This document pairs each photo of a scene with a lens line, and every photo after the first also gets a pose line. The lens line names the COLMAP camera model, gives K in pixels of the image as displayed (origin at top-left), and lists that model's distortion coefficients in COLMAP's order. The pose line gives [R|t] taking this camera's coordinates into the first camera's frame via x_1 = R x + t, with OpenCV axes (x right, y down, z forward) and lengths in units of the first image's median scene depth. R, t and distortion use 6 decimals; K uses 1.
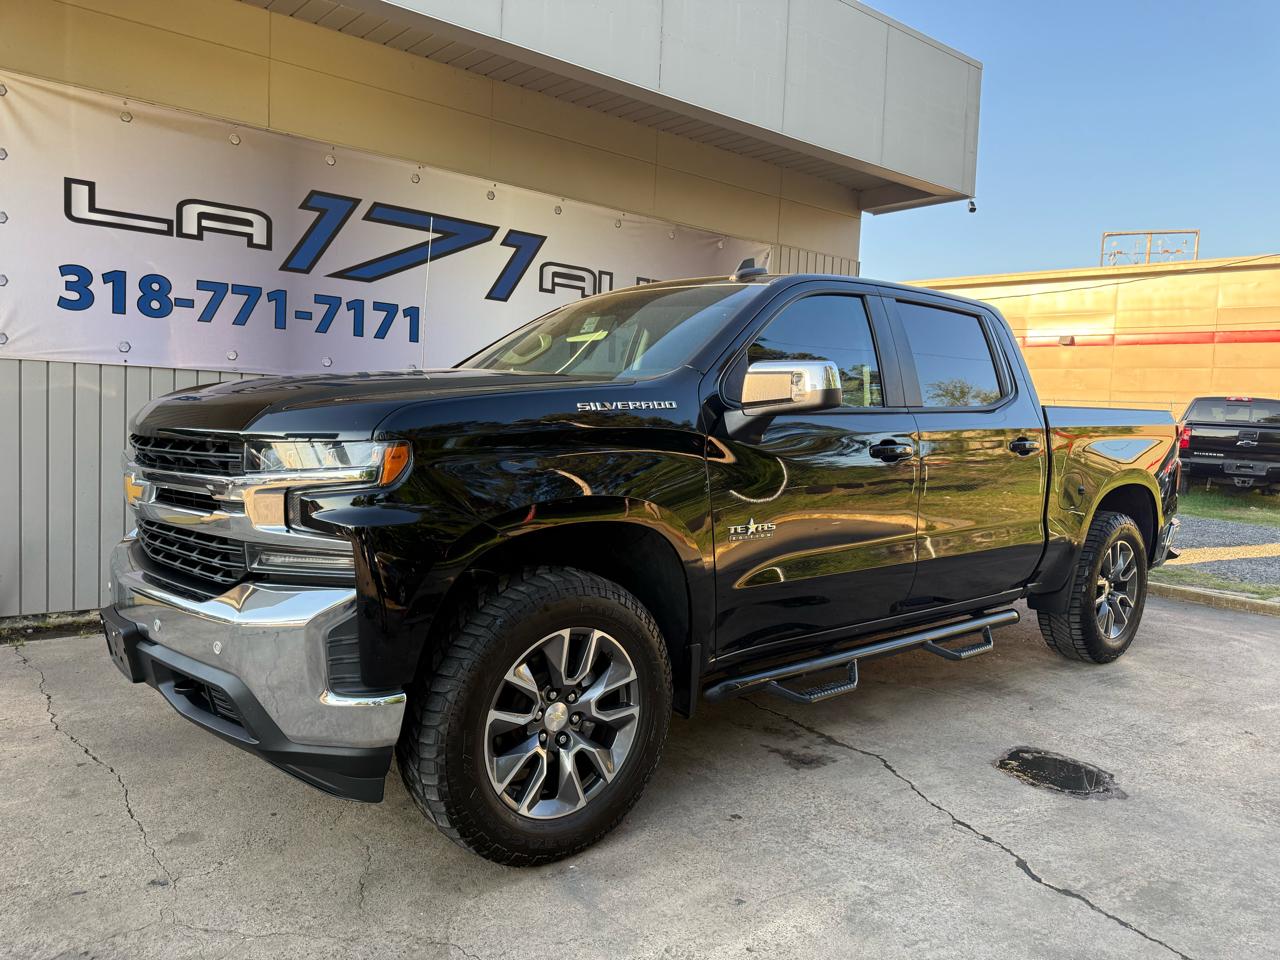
lens RADIAL K [[915.4, 0, 645.1], [0, 915.4, 487.2], [0, 0, 1]] dist [0.024724, -0.030340]
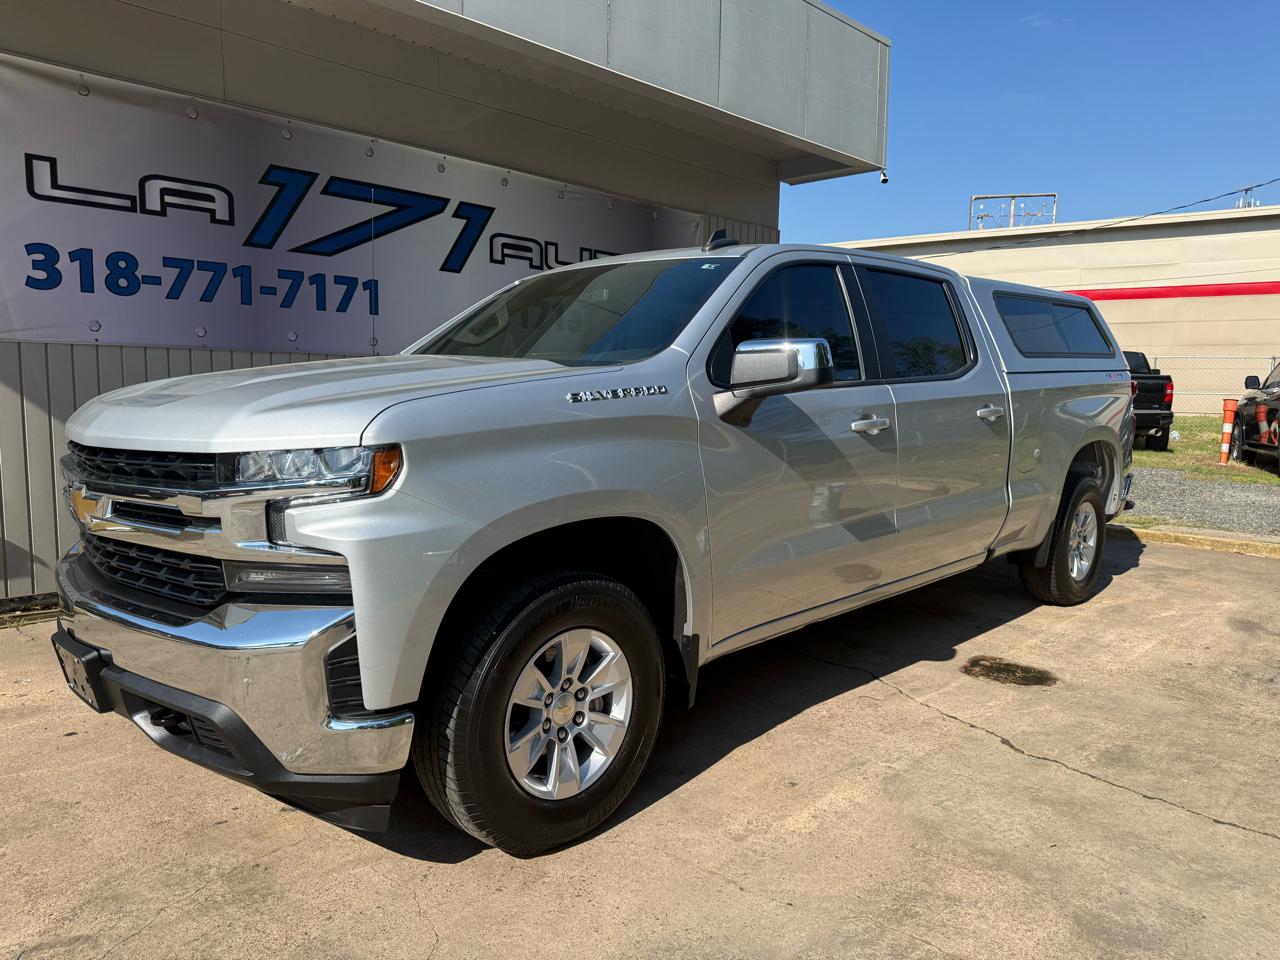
lens RADIAL K [[915.4, 0, 648.7], [0, 915.4, 493.3], [0, 0, 1]] dist [0.024724, -0.030340]
pose [[0.991692, -0.042314, 0.121478, -0.091146], [0.036976, 0.998263, 0.045869, 0.004569], [-0.123208, -0.040996, 0.991534, -0.062606]]
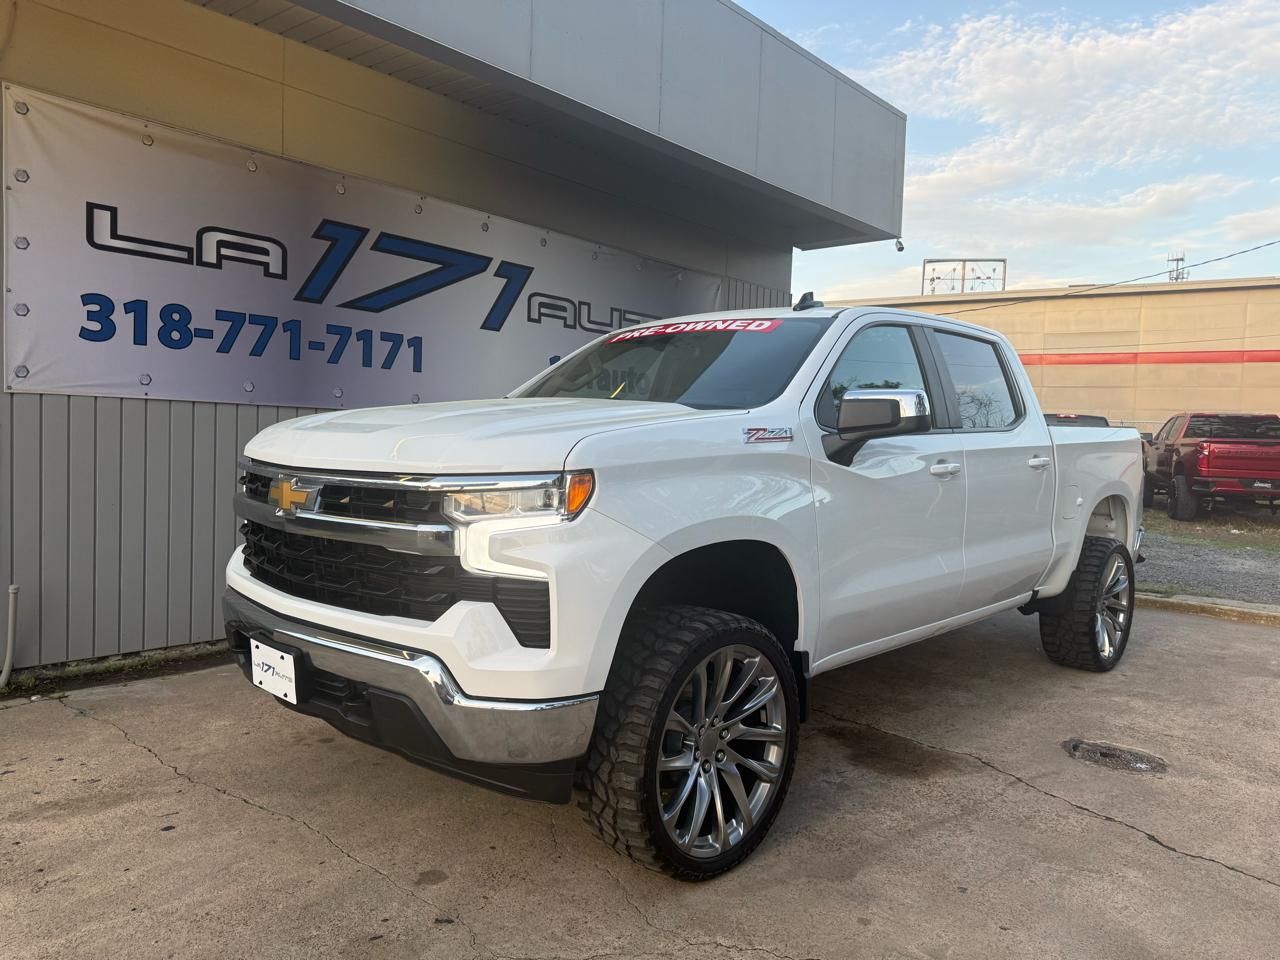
lens RADIAL K [[915.4, 0, 640.3], [0, 915.4, 490.2], [0, 0, 1]] dist [0.024724, -0.030340]
pose [[0.985548, -0.016996, 0.168542, -0.202322], [0.018992, 0.999767, -0.010236, -0.016215], [-0.168328, 0.013288, 0.985641, -0.025641]]
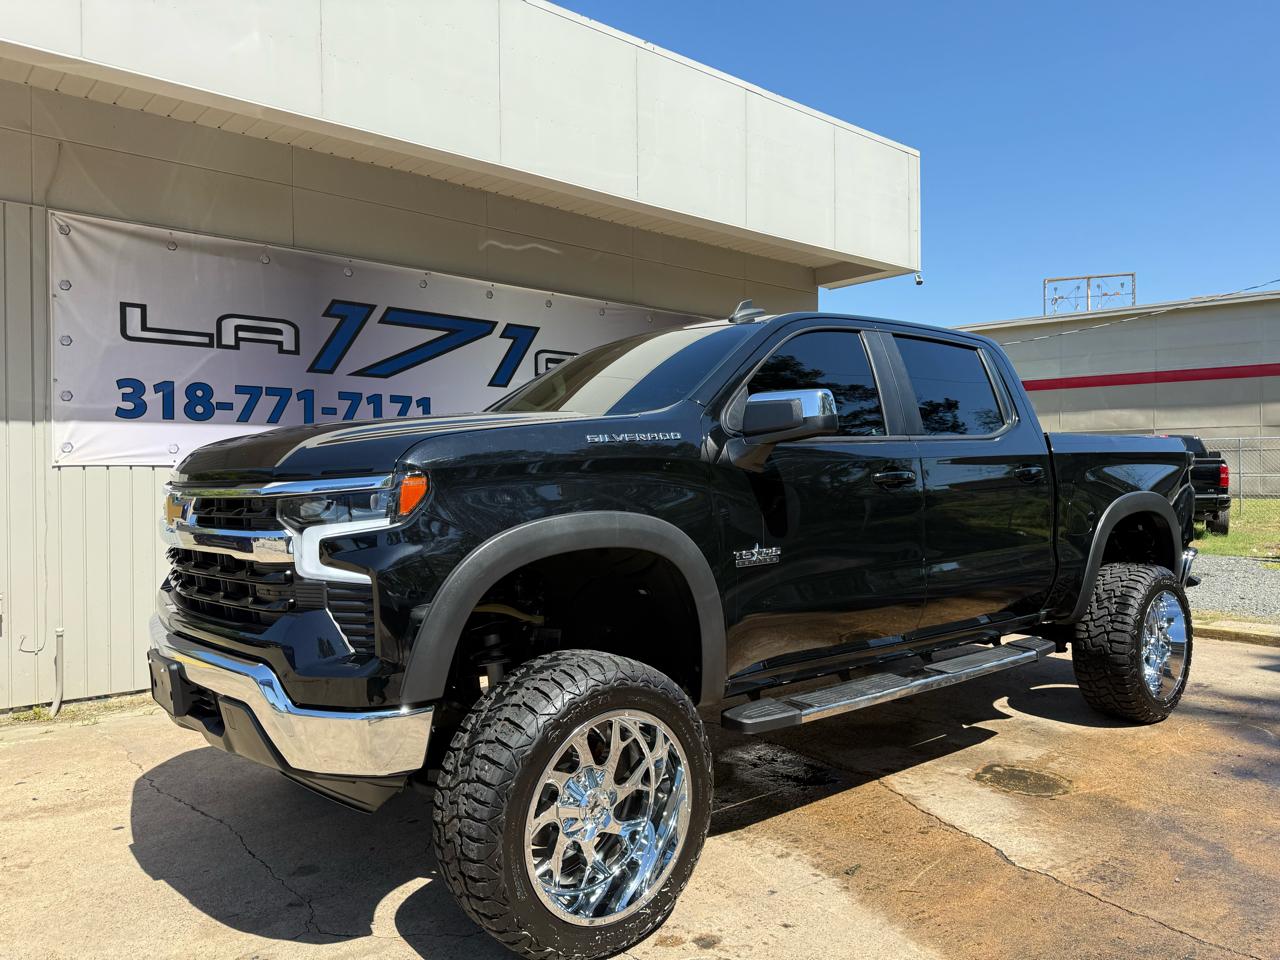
lens RADIAL K [[915.4, 0, 639.3], [0, 915.4, 487.5], [0, 0, 1]] dist [0.024724, -0.030340]
pose [[0.998401, -0.047422, 0.030781, -0.037330], [0.049245, 0.996893, -0.061469, -0.009172], [-0.027770, 0.062886, 0.997634, -0.109112]]
